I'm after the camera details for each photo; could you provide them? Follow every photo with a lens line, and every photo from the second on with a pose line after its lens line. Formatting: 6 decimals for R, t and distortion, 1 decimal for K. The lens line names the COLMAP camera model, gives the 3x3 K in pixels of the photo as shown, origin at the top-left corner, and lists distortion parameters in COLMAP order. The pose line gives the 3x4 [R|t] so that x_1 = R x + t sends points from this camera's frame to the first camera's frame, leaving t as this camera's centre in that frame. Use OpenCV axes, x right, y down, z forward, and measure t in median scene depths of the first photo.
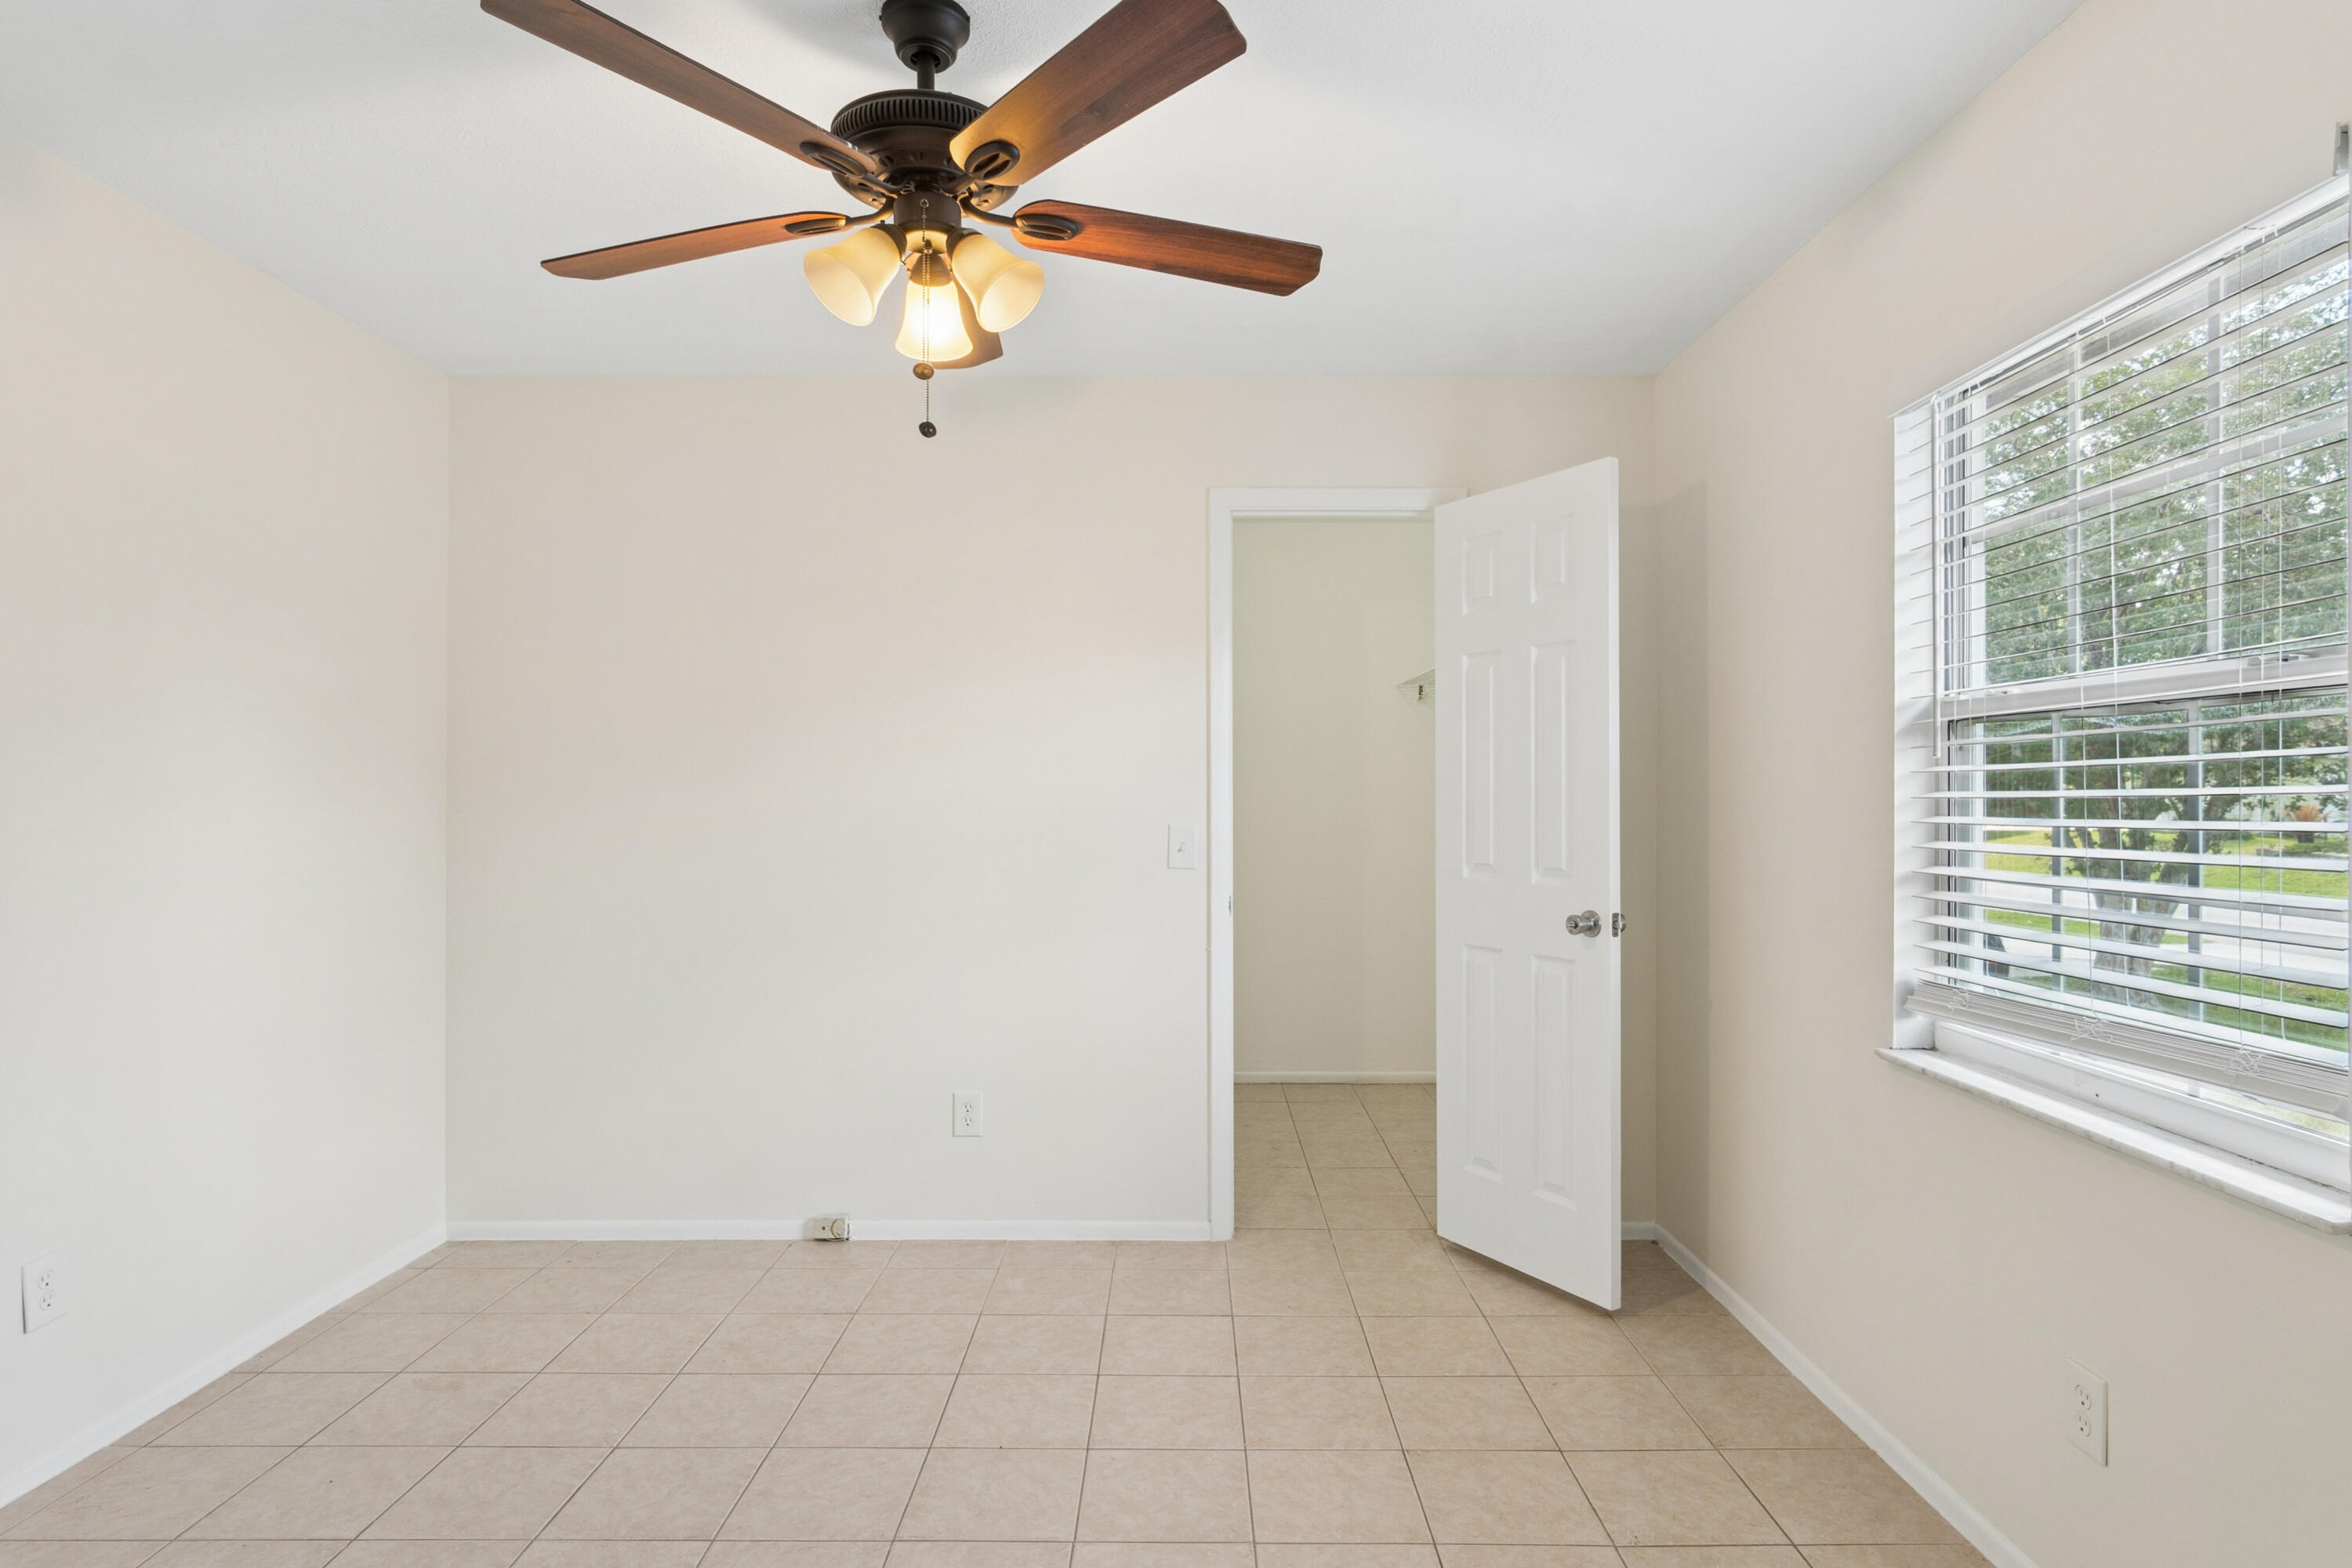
lens RADIAL K [[1243.9, 0, 1176.0], [0, 1243.9, 784.0], [0, 0, 1]] dist [-0.013445, 0.007837]
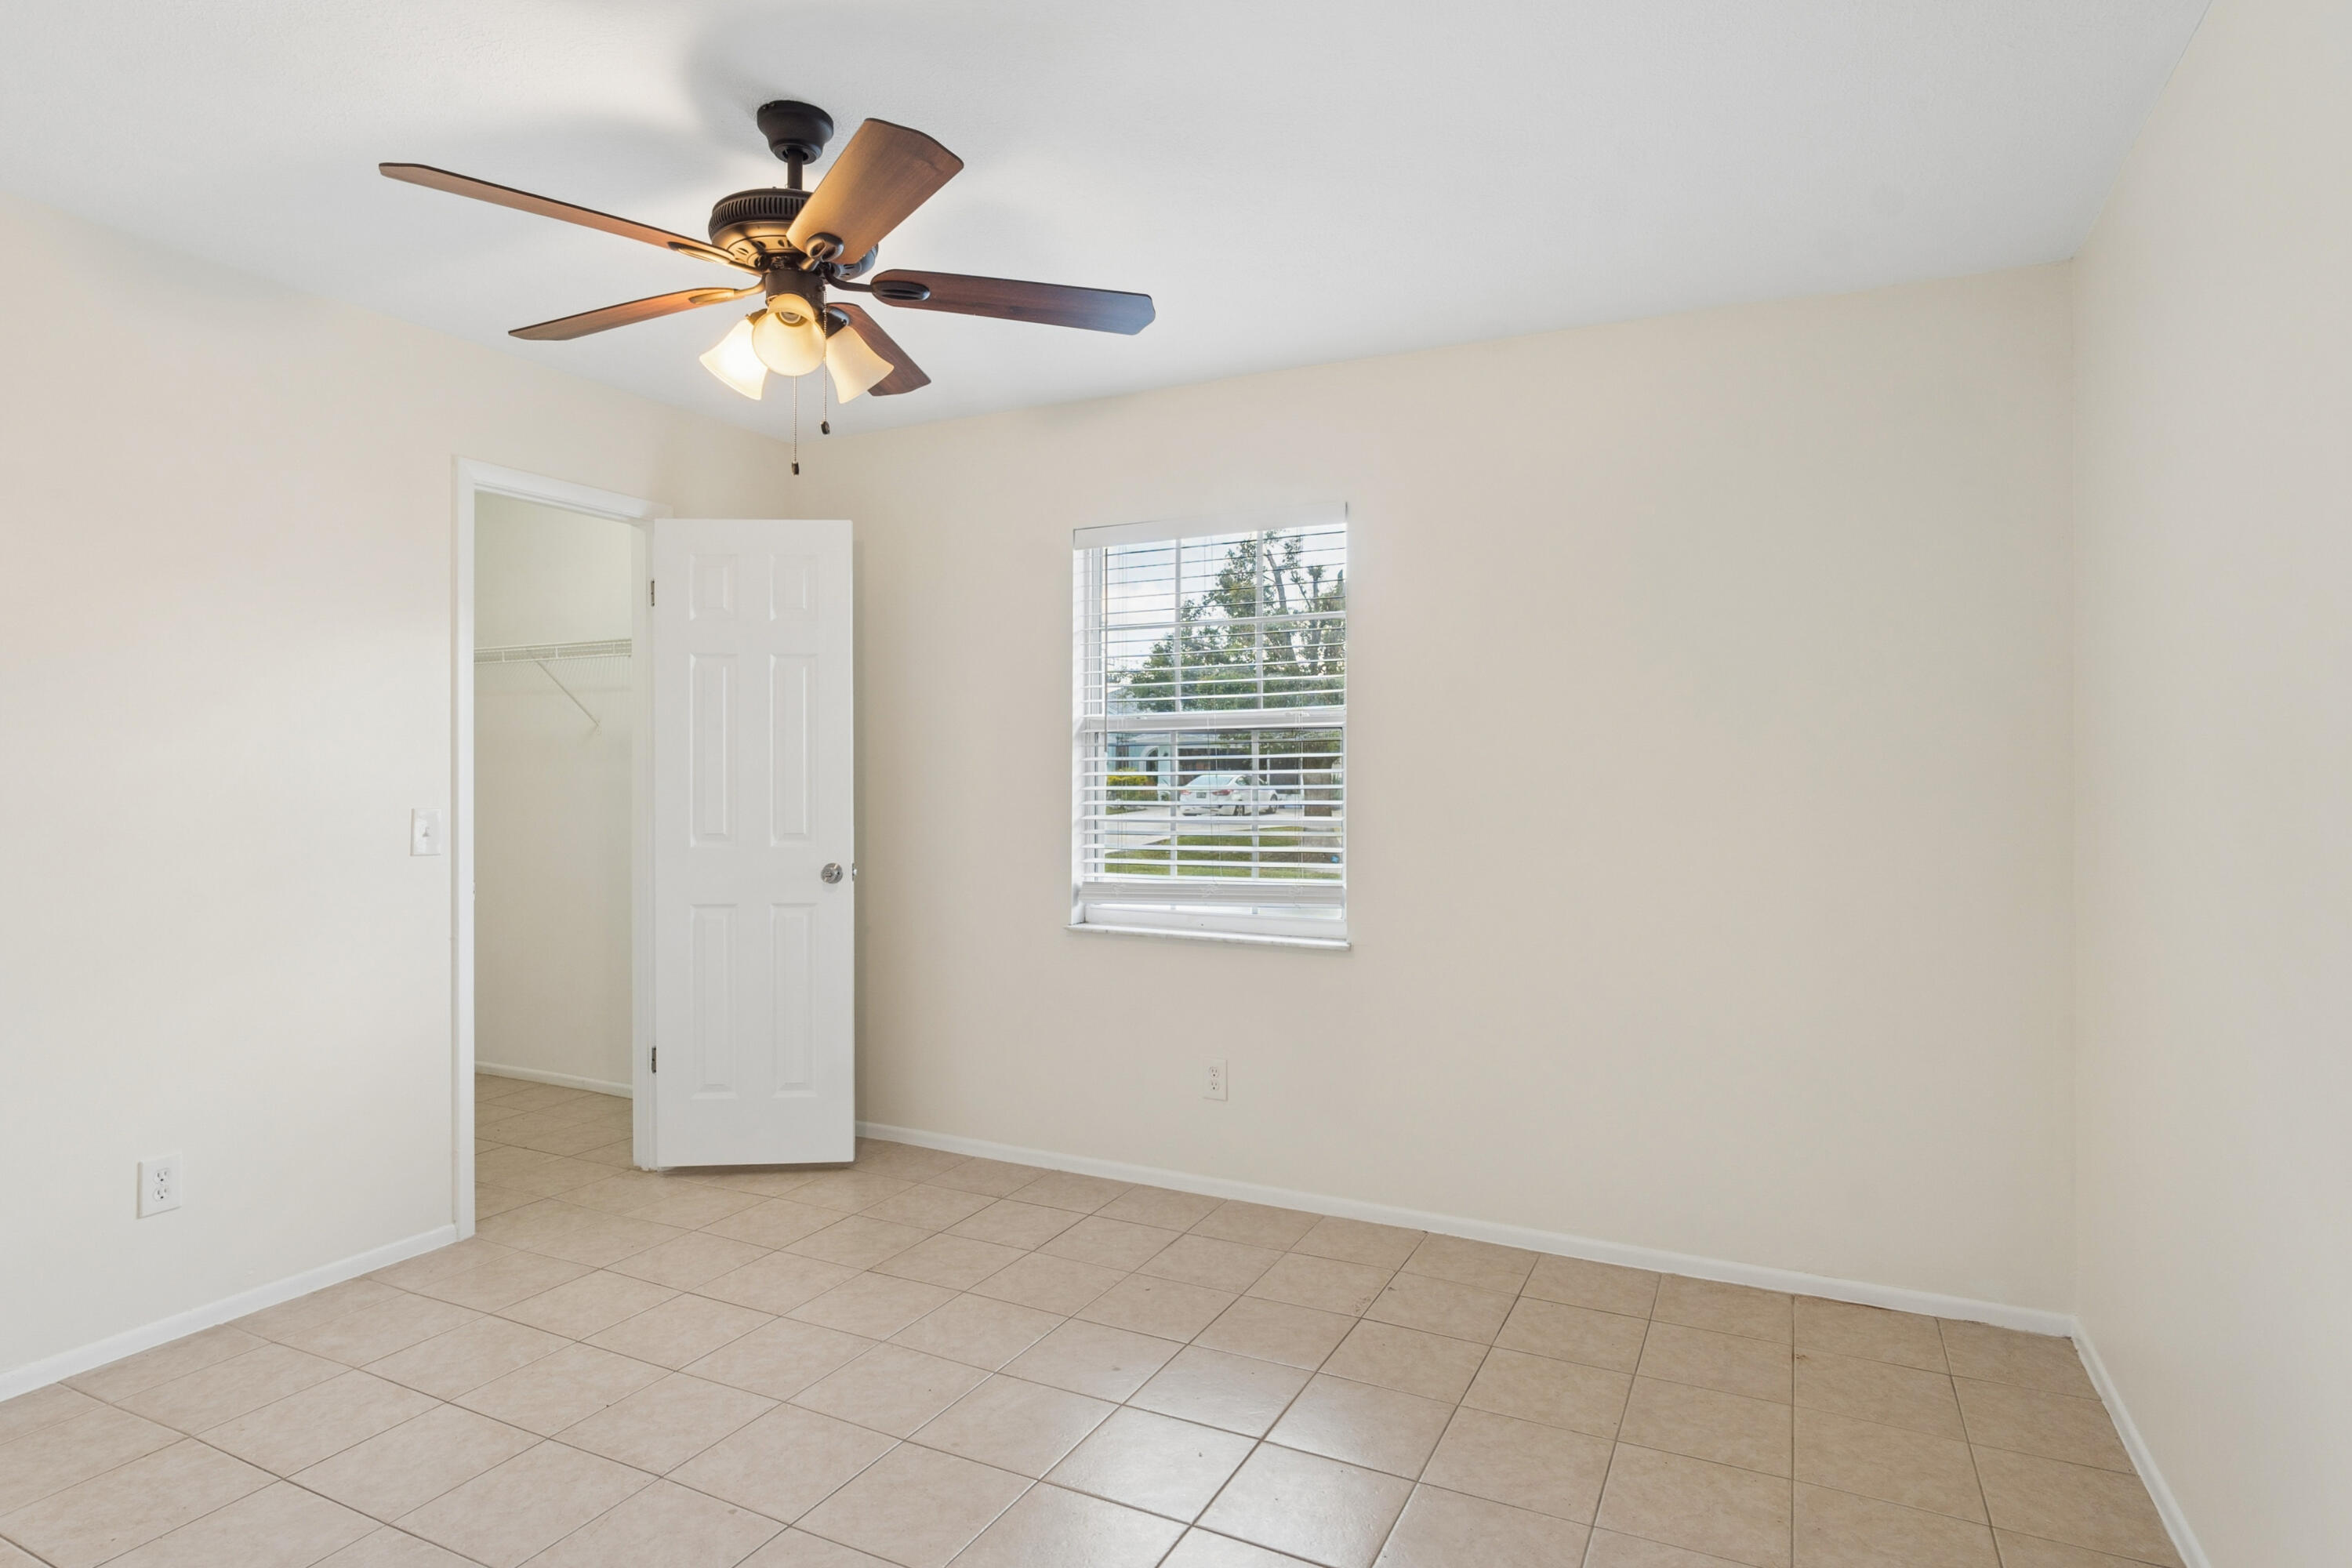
lens RADIAL K [[1230.5, 0, 1195.4], [0, 1230.5, 758.4], [0, 0, 1]] dist [-0.021717, 0.009656]
pose [[0.443688, 0.007902, 0.896147, -0.645167], [-0.004253, 0.999968, -0.006712, -0.001389], [-0.896171, -0.000833, 0.443707, 0.082230]]
